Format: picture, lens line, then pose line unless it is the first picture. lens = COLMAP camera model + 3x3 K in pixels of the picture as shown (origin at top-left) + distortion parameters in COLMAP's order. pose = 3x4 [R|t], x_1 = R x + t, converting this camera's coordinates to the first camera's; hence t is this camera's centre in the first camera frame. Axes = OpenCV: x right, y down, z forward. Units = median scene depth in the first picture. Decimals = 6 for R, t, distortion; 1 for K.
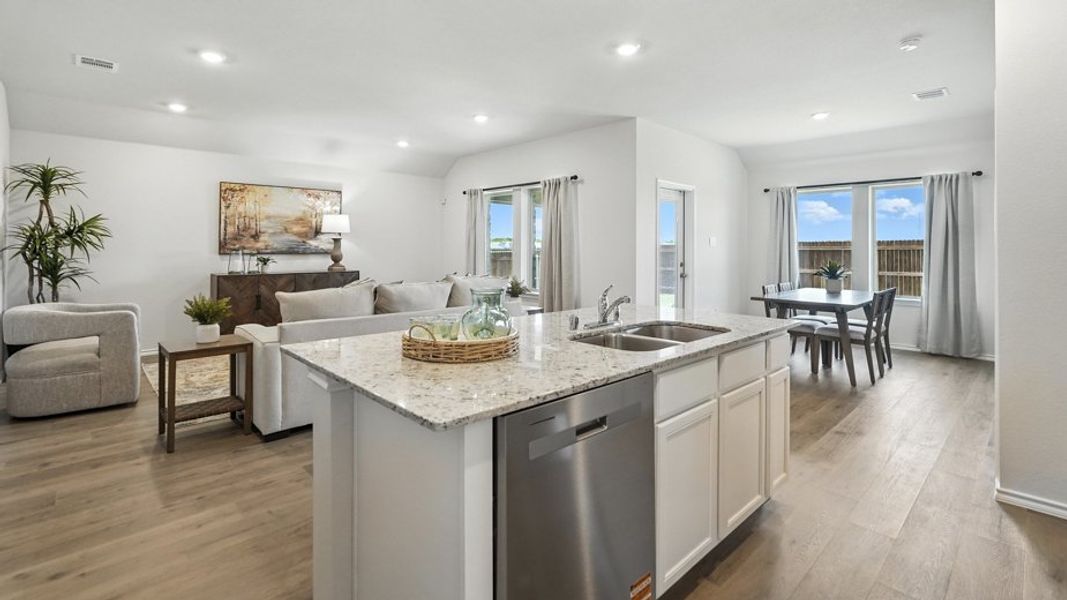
lens RADIAL K [[481.0, 0, 536.2], [0, 481.0, 241.9], [0, 0, 1]] dist [-0.015475, 0.008302]
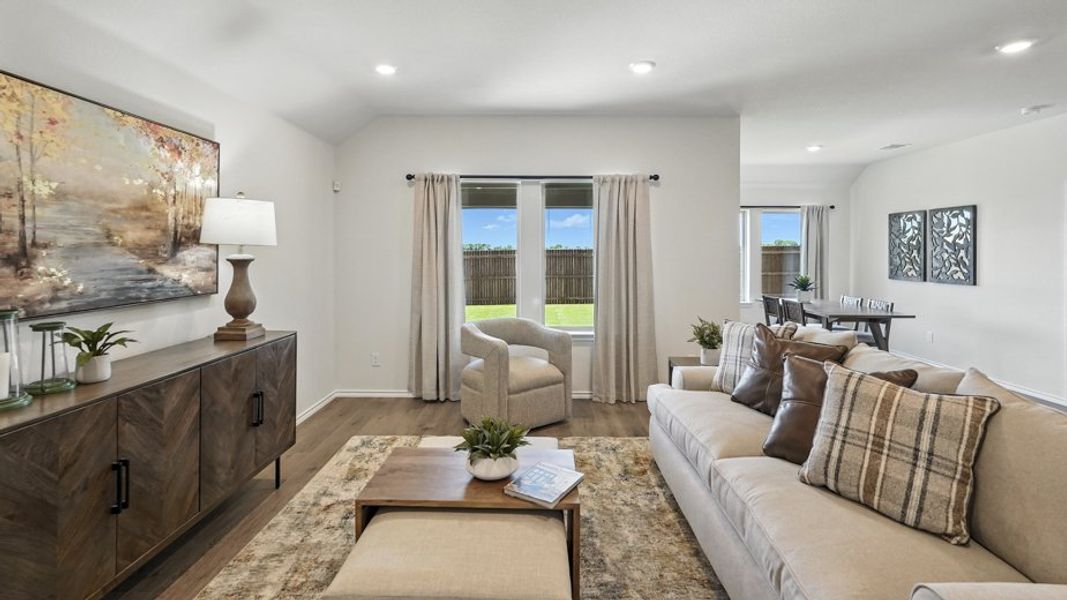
lens RADIAL K [[481.0, 0, 533.5], [0, 481.0, 254.1], [0, 0, 1]] dist [-0.015475, 0.008302]
pose [[0.694866, -0.005661, 0.719116, -0.585368], [-0.009333, 0.999814, 0.016889, -0.022469], [-0.719078, -0.018447, 0.694684, 0.591360]]
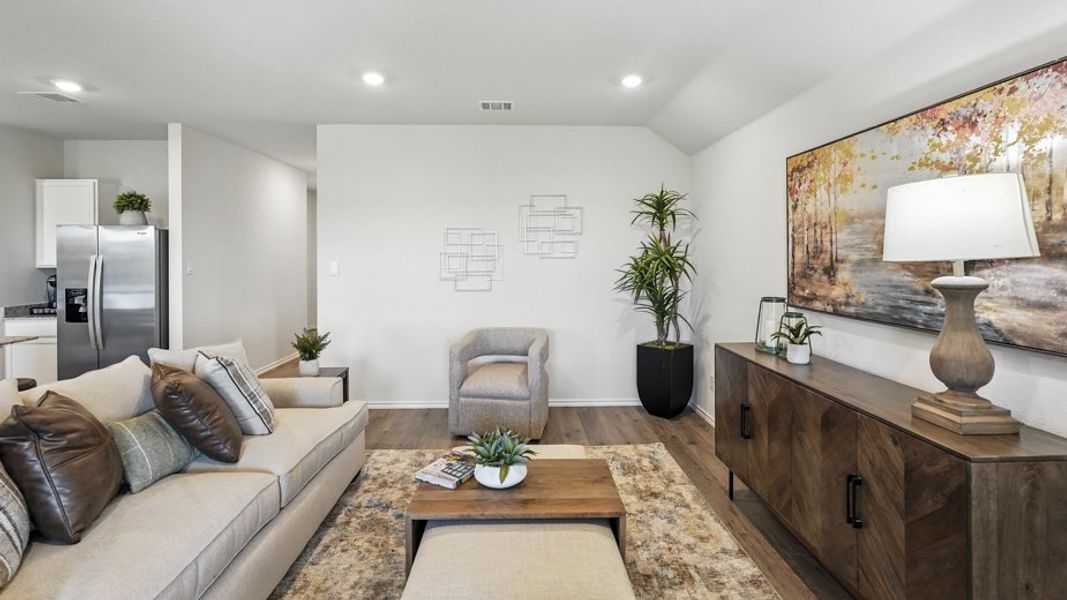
lens RADIAL K [[481.0, 0, 532.0], [0, 481.0, 258.3], [0, 0, 1]] dist [-0.015475, 0.008302]
pose [[-0.665409, 0.002505, -0.746475, -0.118361], [0.008542, 0.999954, -0.004259, -0.022781], [0.746430, -0.009211, -0.665400, 1.094395]]
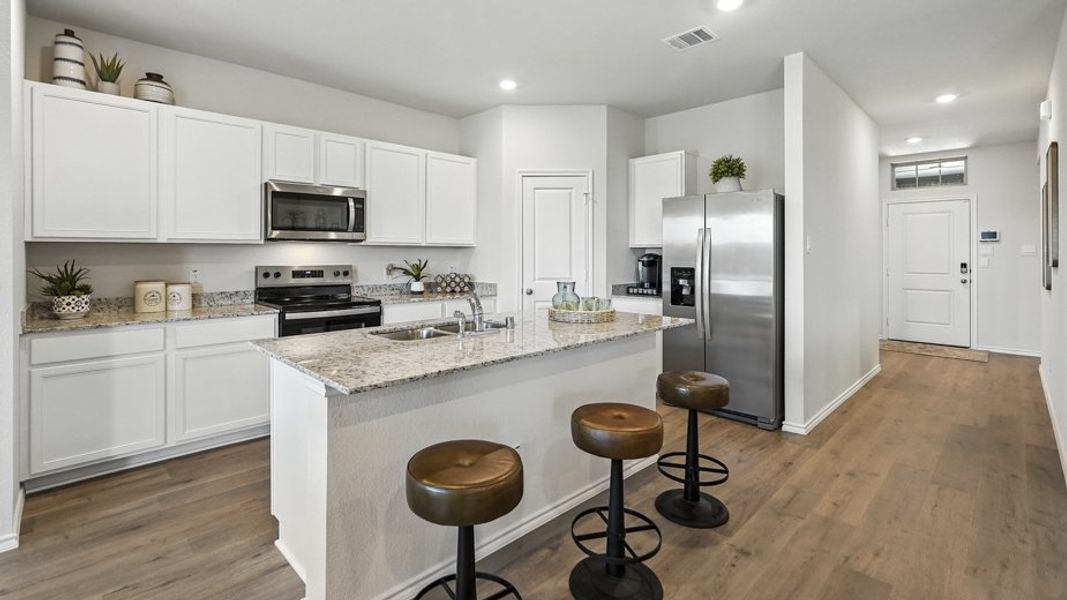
lens RADIAL K [[481.0, 0, 532.8], [0, 481.0, 250.6], [0, 0, 1]] dist [-0.015475, 0.008302]
pose [[-0.999700, -0.005714, -0.023805, 0.015605], [-0.005251, 0.999797, -0.019453, 0.004255], [0.023911, -0.019322, -0.999527, 0.745982]]
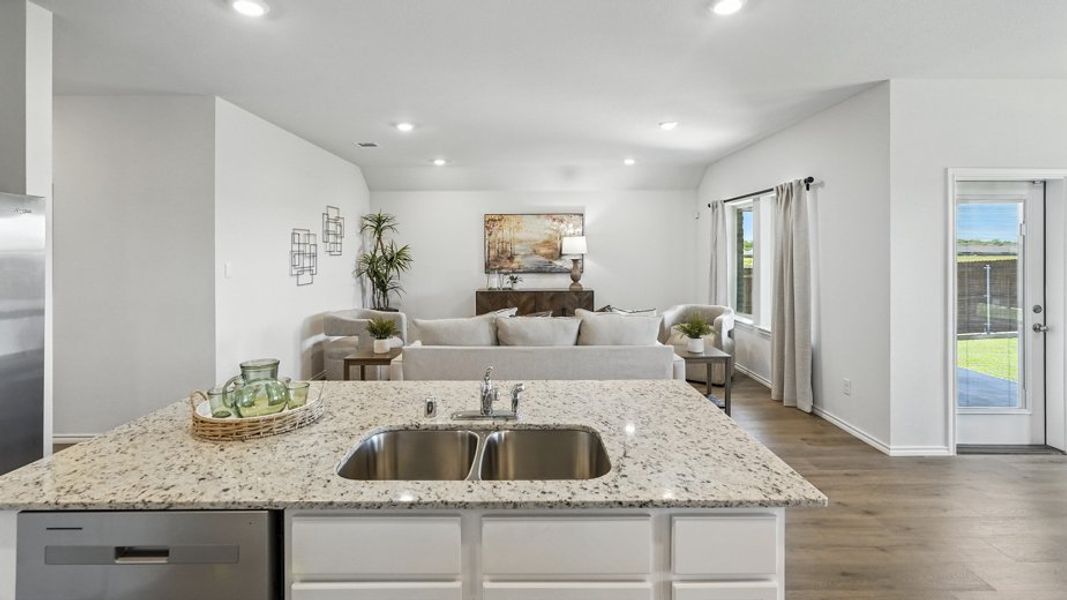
lens RADIAL K [[481.0, 0, 533.7], [0, 481.0, 248.7], [0, 0, 1]] dist [-0.015475, 0.008302]
pose [[0.733487, -0.010081, -0.679628, 0.259173], [0.013770, 0.999905, 0.000030, -0.034592], [0.679564, -0.009381, 0.733557, 0.176082]]
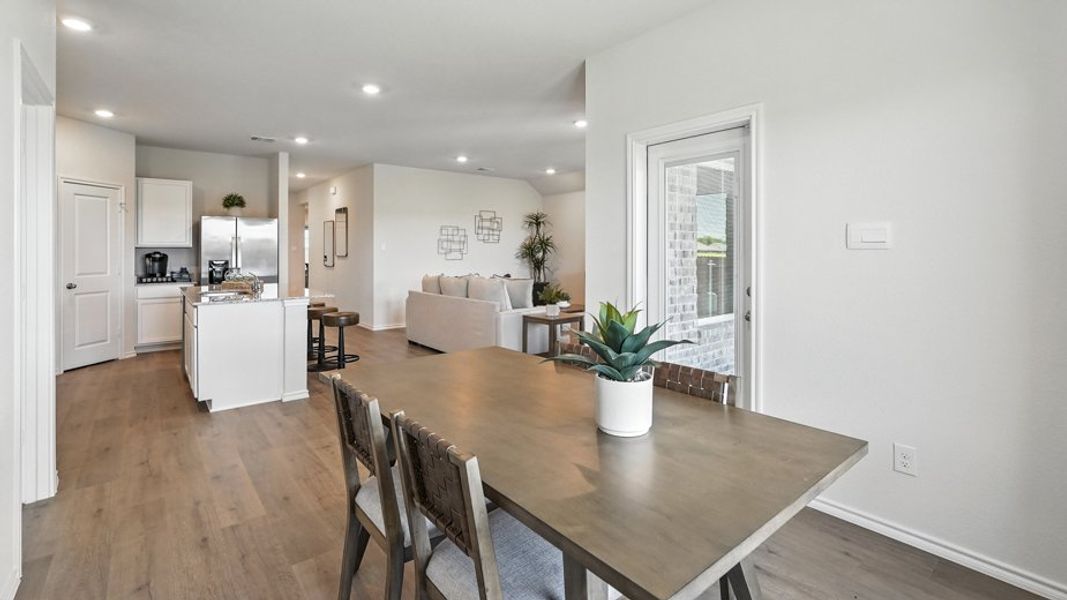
lens RADIAL K [[478.9, 0, 532.4], [0, 478.9, 246.3], [0, 0, 1]] dist [-0.008880, 0.002753]
pose [[-0.069497, -0.013255, -0.997494, 0.786322], [0.015332, 0.999779, -0.014354, 0.009011], [0.997464, -0.016291, -0.069279, 0.855618]]
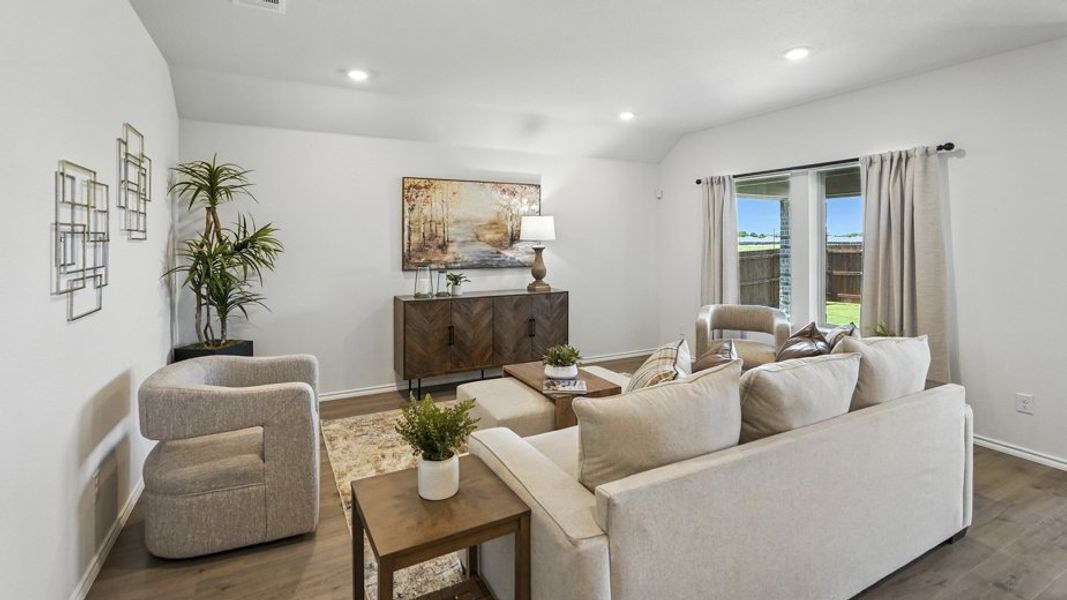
lens RADIAL K [[481.0, 0, 532.4], [0, 481.0, 242.3], [0, 0, 1]] dist [-0.015475, 0.008302]
pose [[0.964723, -0.003787, -0.263238, -0.247885], [0.007042, 0.999910, 0.011424, -0.026790], [0.263171, -0.012875, 0.964663, 0.297099]]
